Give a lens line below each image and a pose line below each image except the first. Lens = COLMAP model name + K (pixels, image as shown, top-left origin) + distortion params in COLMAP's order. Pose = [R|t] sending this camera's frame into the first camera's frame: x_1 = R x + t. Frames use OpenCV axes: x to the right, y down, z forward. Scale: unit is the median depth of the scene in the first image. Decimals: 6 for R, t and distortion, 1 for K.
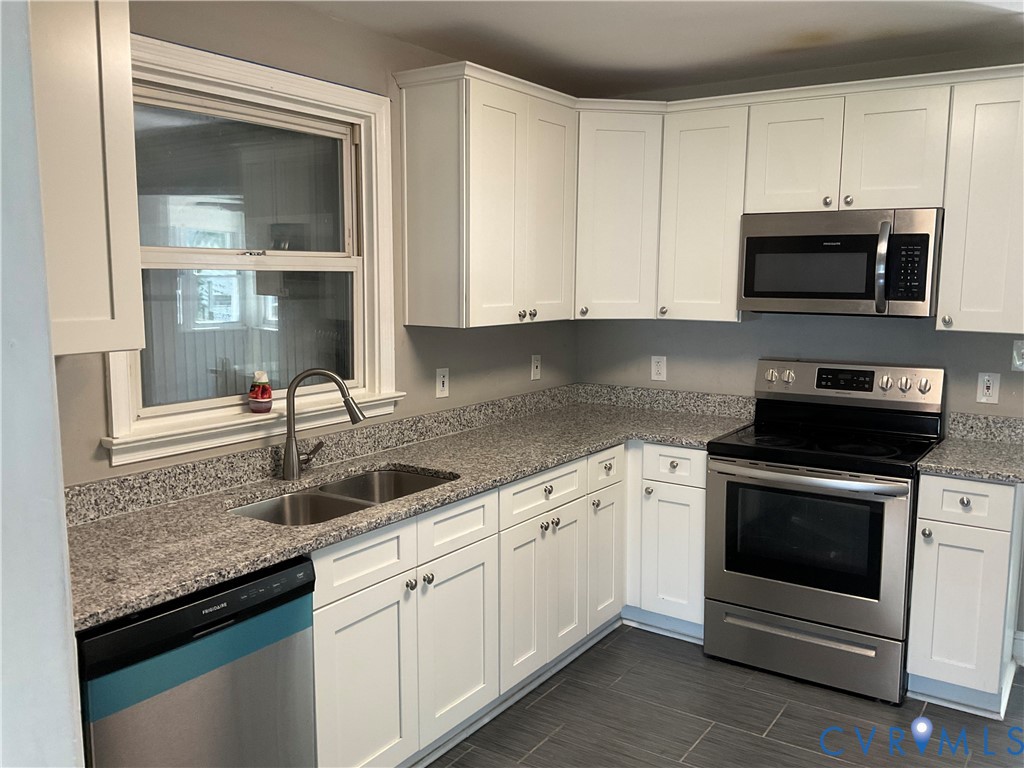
lens RADIAL K [[861.3, 0, 512.0], [0, 861.3, 386.2], [0, 0, 1]] dist [0.048177, 0.008947]
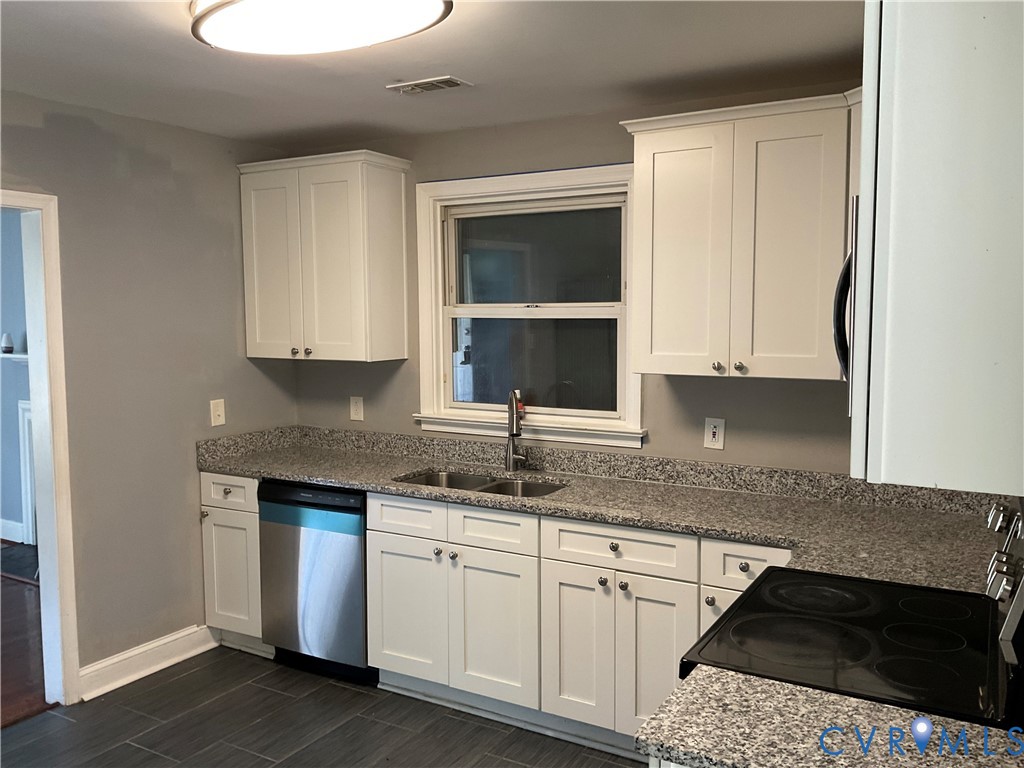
lens RADIAL K [[861.3, 0, 511.4], [0, 861.3, 380.7], [0, 0, 1]] dist [0.048177, 0.008947]
pose [[0.065244, 0.078983, -0.994739, 0.969676], [-0.126212, 0.989510, 0.070290, -0.114578], [0.989855, 0.120962, 0.074529, 0.790330]]
